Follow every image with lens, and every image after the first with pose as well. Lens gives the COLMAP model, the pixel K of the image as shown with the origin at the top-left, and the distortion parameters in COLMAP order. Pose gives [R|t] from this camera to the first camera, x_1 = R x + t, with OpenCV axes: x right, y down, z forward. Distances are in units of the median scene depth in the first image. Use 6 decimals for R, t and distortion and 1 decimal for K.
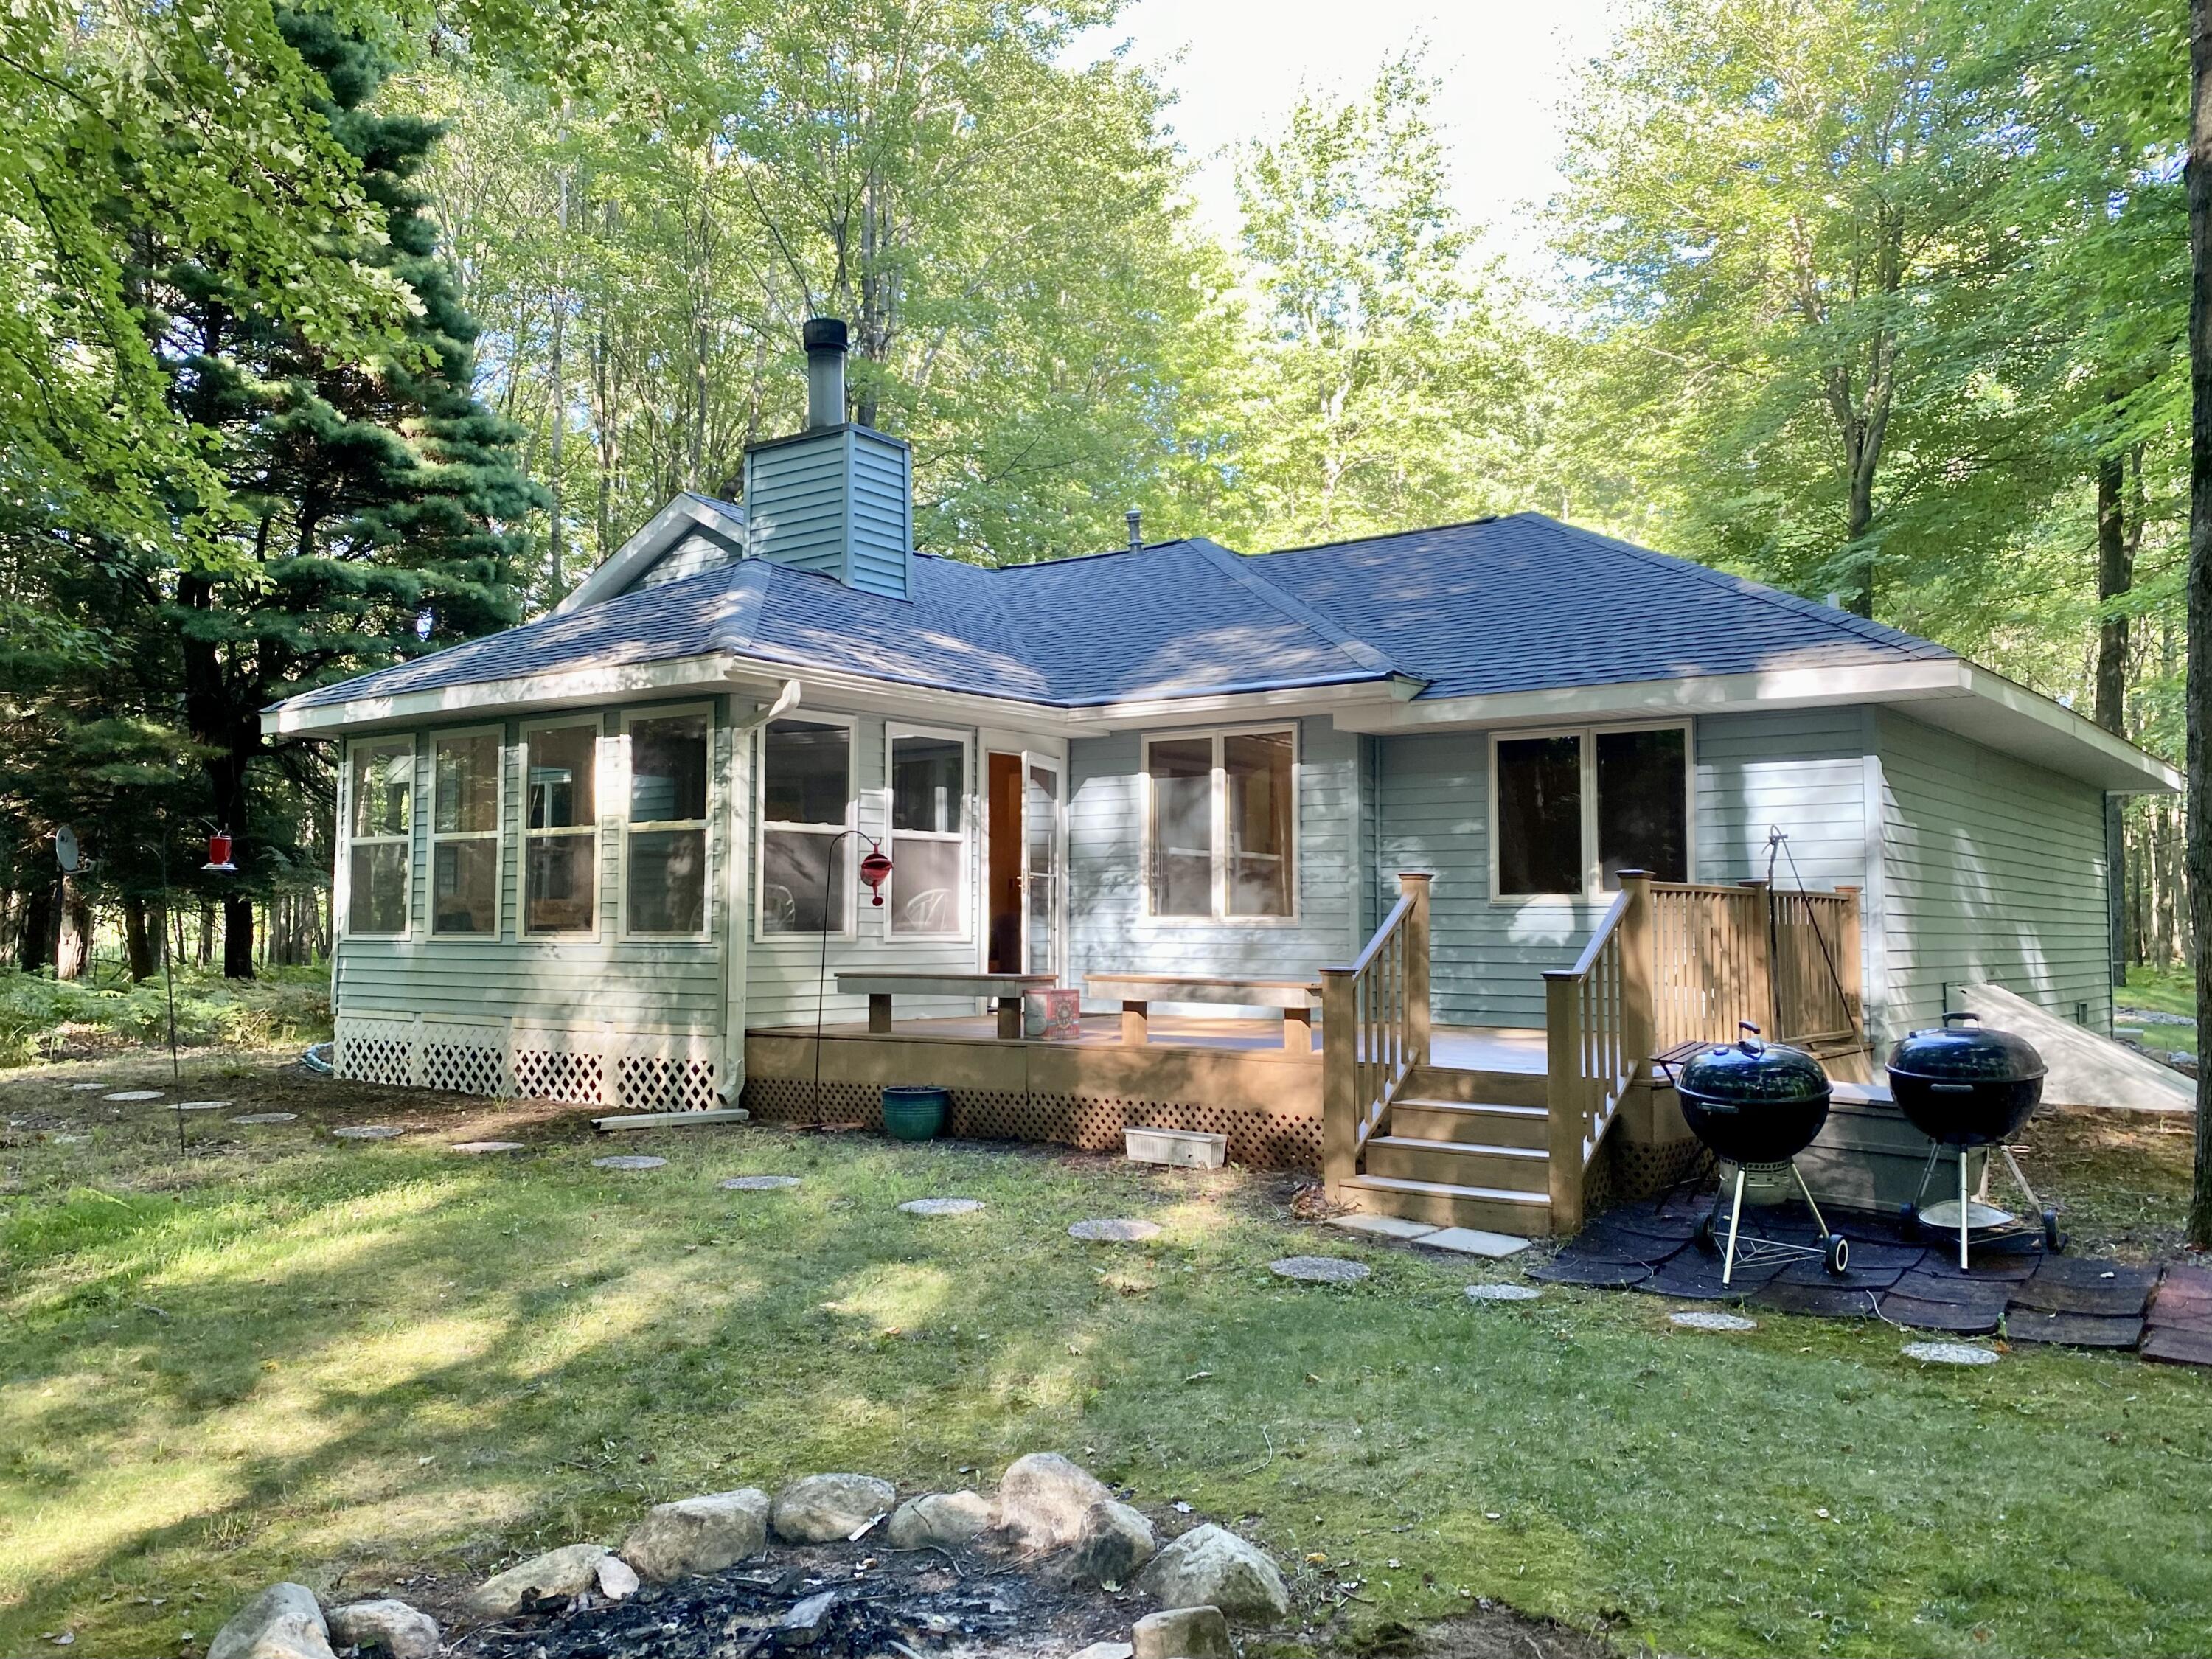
lens RADIAL K [[1827.3, 0, 1107.2], [0, 1827.3, 825.7], [0, 0, 1]] dist [0.030811, -0.037370]
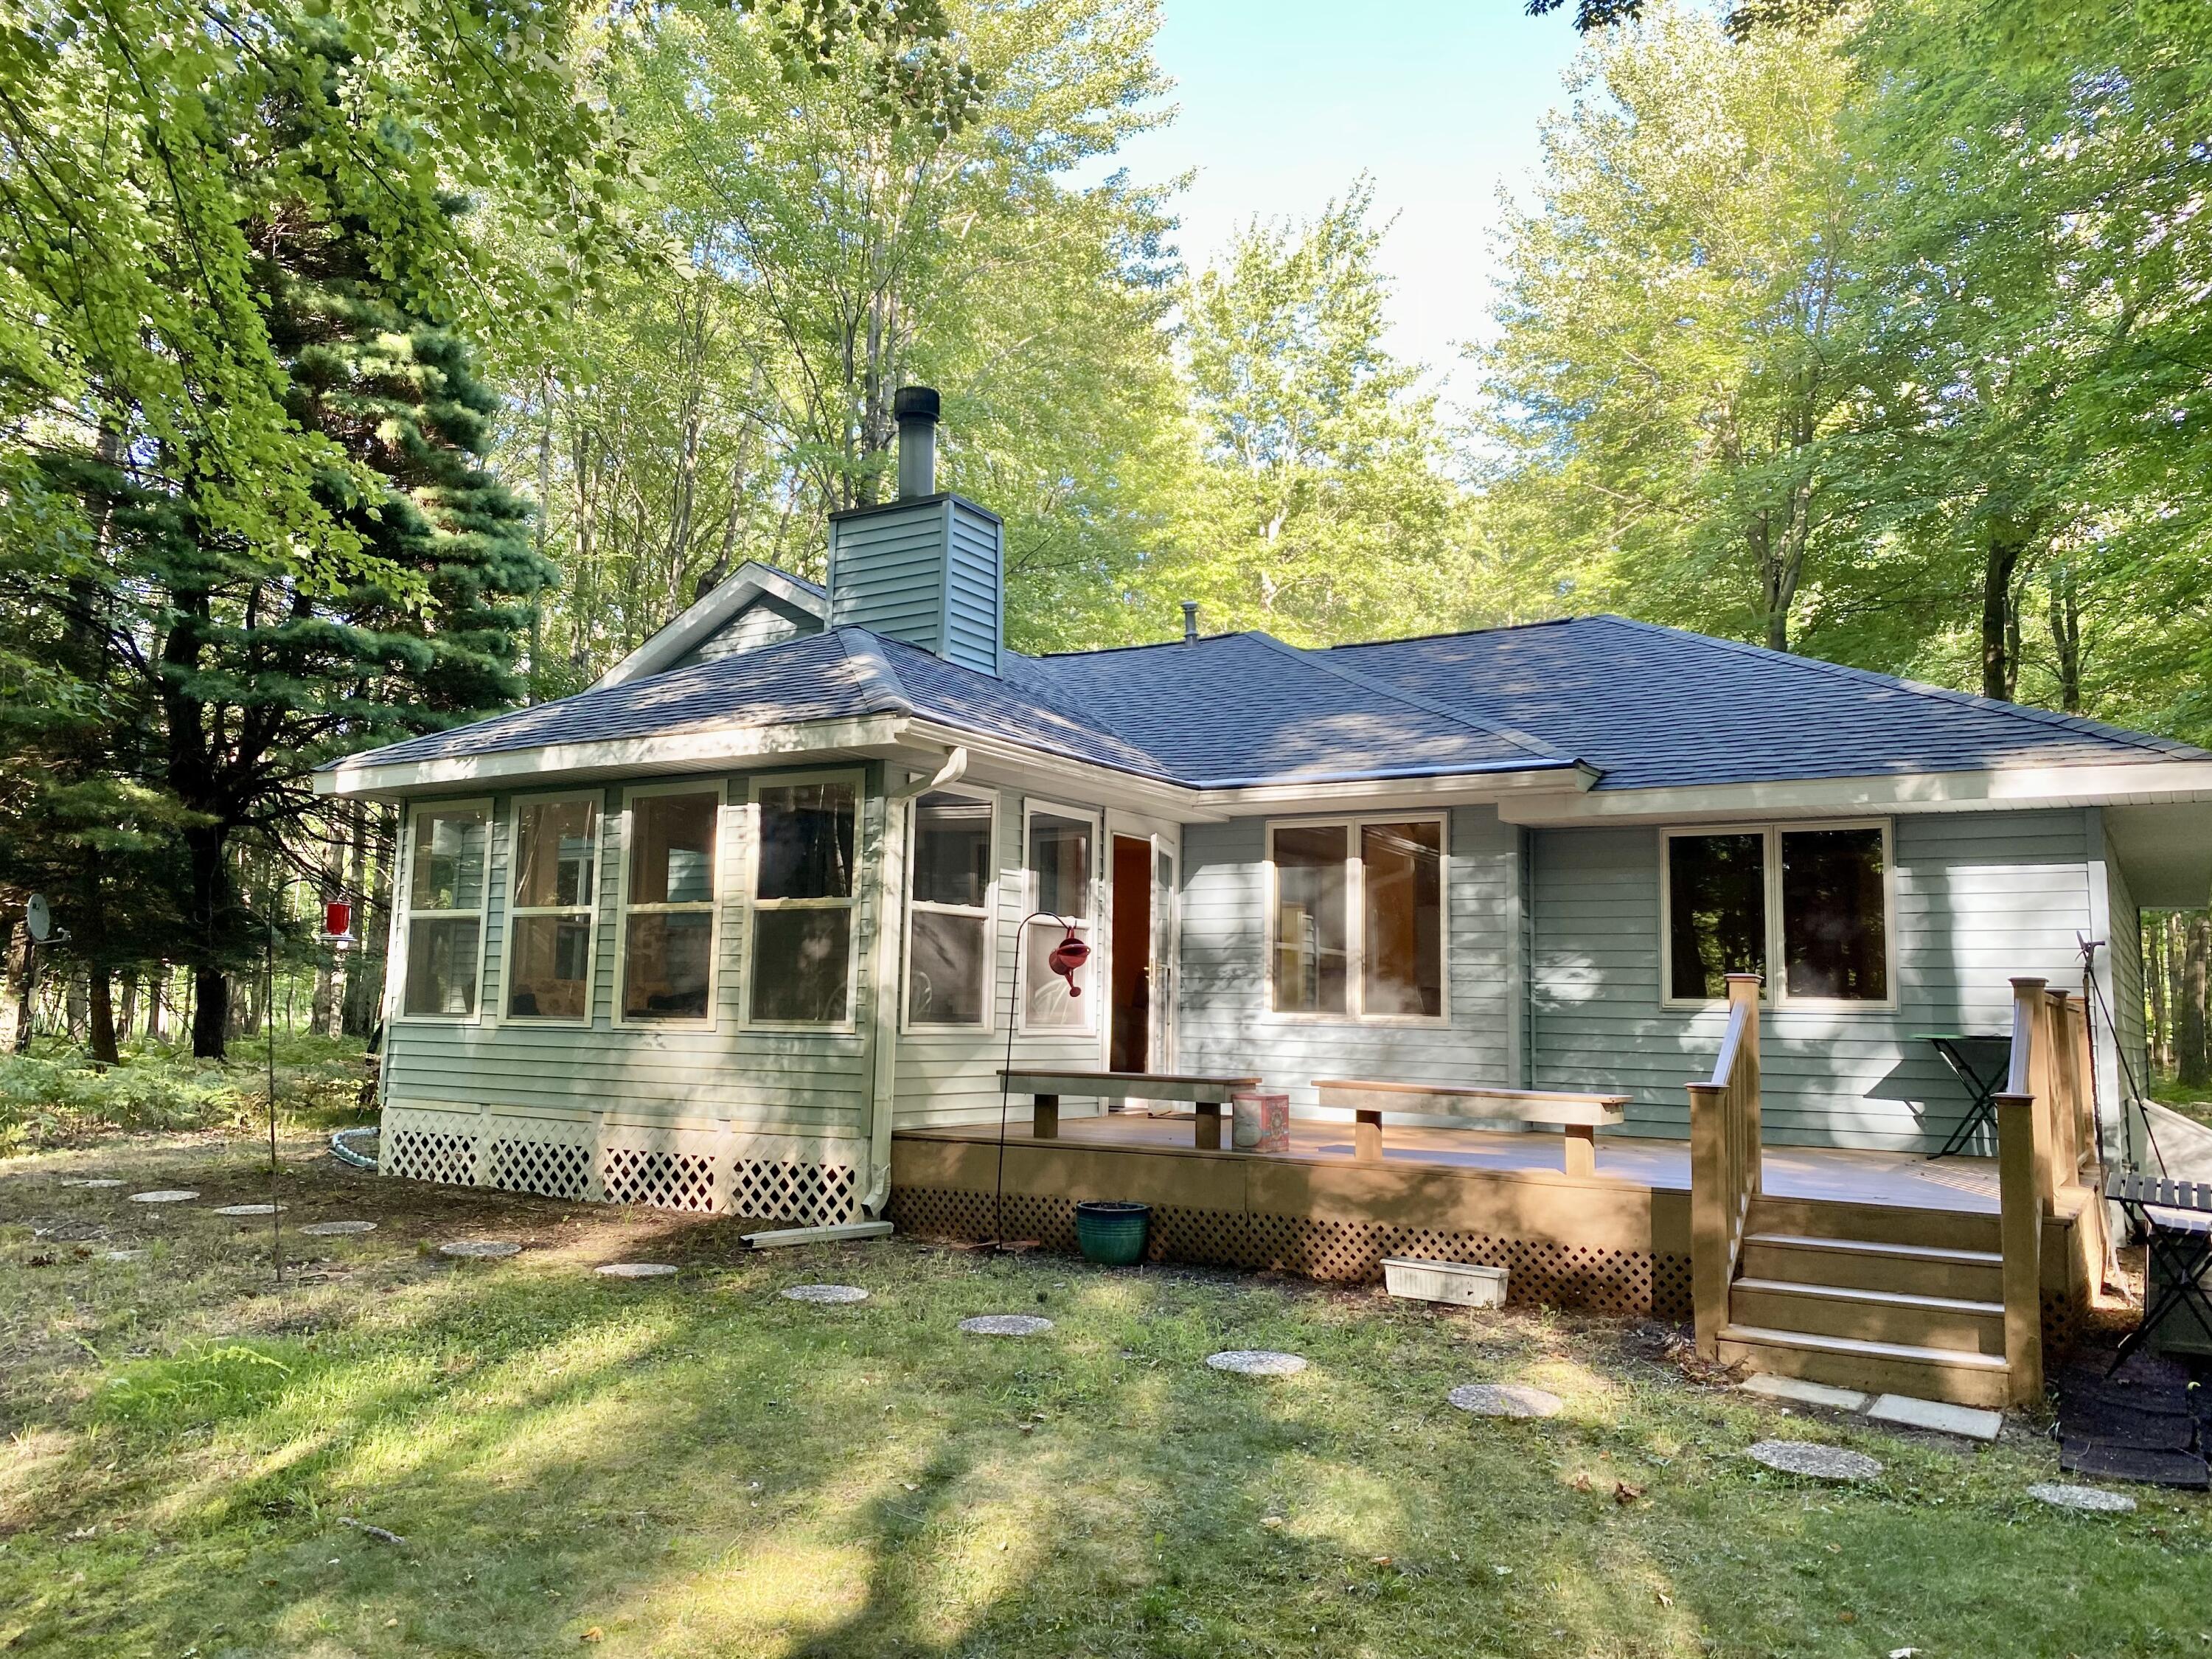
lens RADIAL K [[1673.5, 0, 1098.7], [0, 1673.5, 830.1], [0, 0, 1]] dist [0.033634, -0.036214]
pose [[0.996390, 0.028411, 0.079993, -0.141958], [-0.023898, 0.998098, -0.056827, 0.006446], [-0.081455, 0.054710, 0.995174, 0.139024]]
